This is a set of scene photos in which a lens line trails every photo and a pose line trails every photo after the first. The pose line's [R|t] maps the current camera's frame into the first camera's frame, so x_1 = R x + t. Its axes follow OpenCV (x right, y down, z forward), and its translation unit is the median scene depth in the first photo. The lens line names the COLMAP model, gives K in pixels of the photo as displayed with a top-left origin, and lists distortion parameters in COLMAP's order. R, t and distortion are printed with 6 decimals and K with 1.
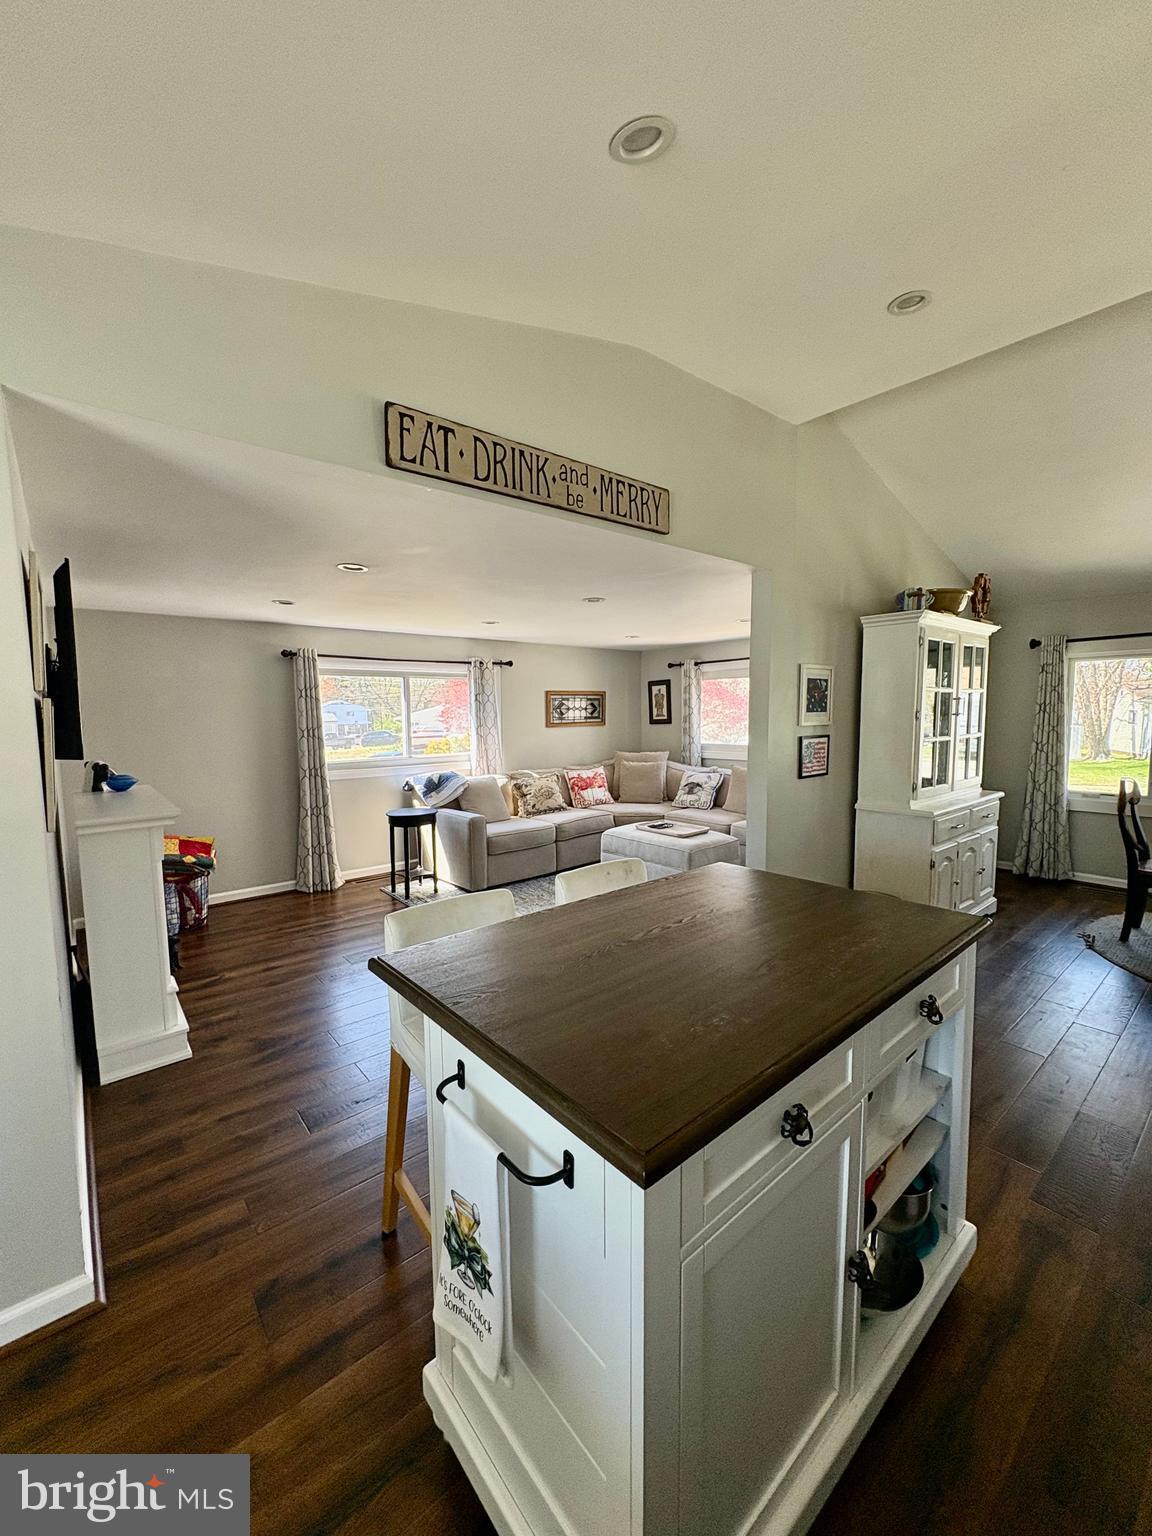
lens RADIAL K [[611.9, 0, 574.9], [0, 611.9, 766.0], [0, 0, 1]] dist [-0.001126, 0.000051]
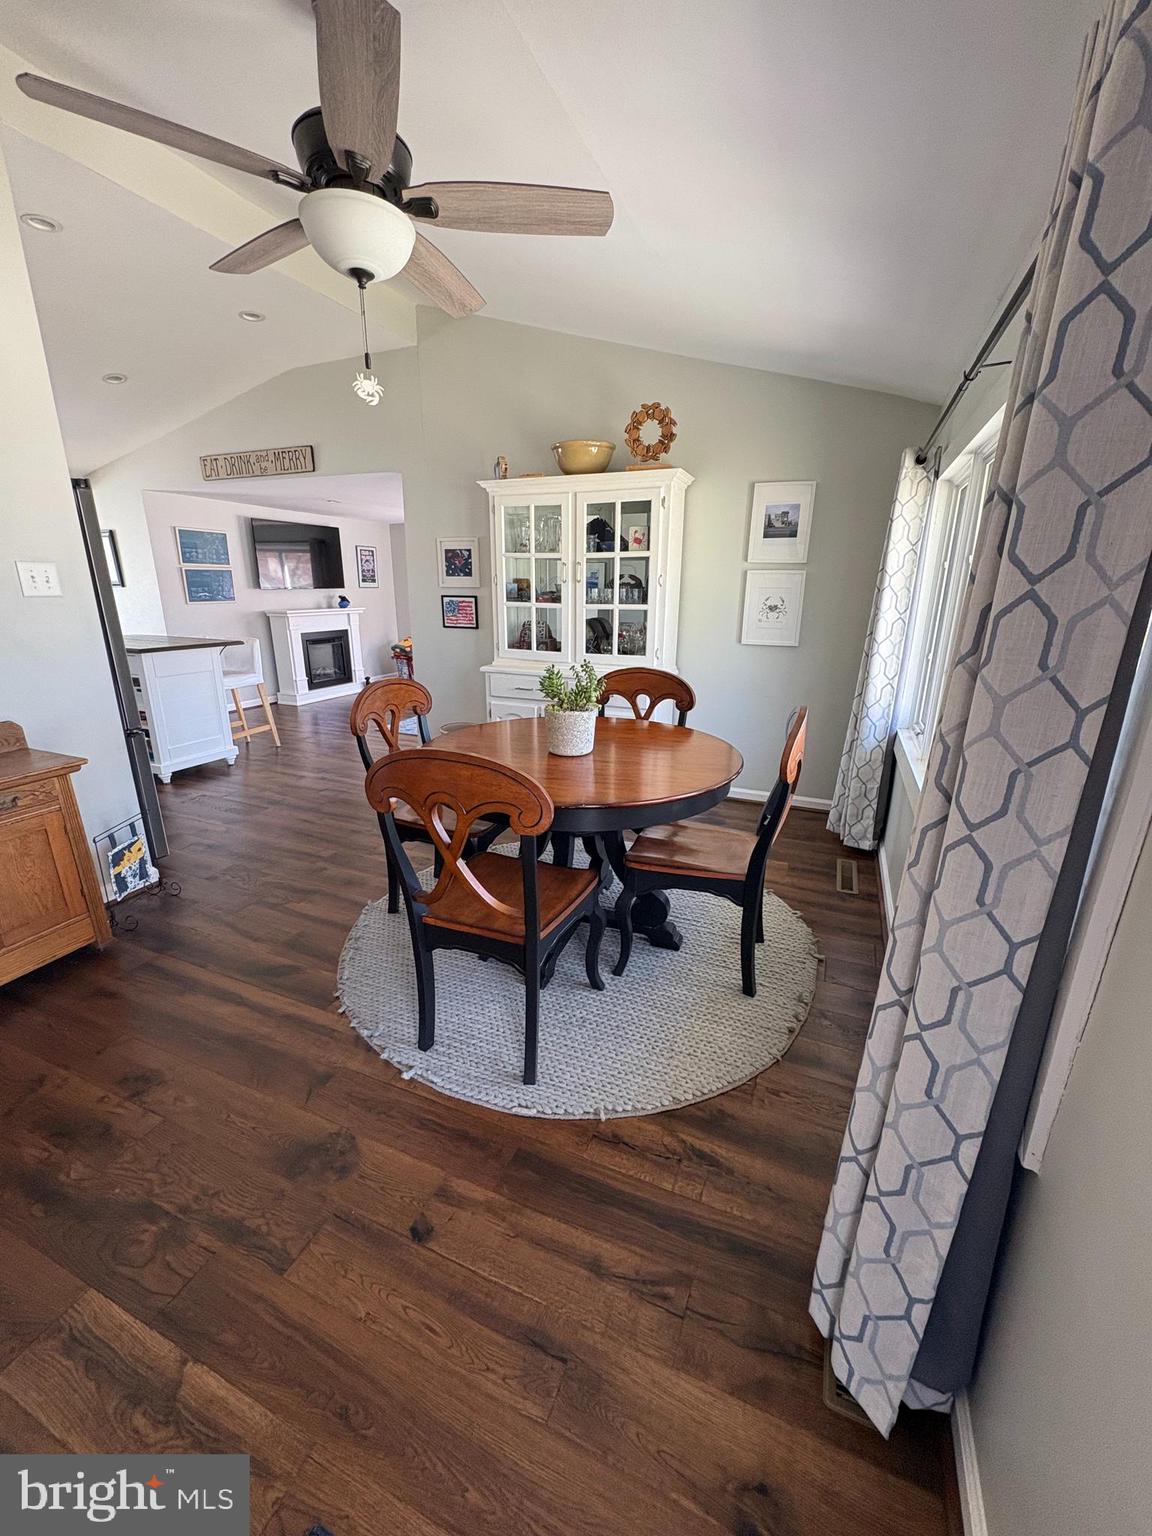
lens RADIAL K [[611.9, 0, 576.7], [0, 611.9, 775.2], [0, 0, 1]] dist [-0.001126, 0.000051]
pose [[0.462724, 0.282205, -0.840385, 1.106799], [-0.087586, 0.957893, 0.273439, -0.039864], [0.882165, -0.052920, 0.467957, 0.386492]]
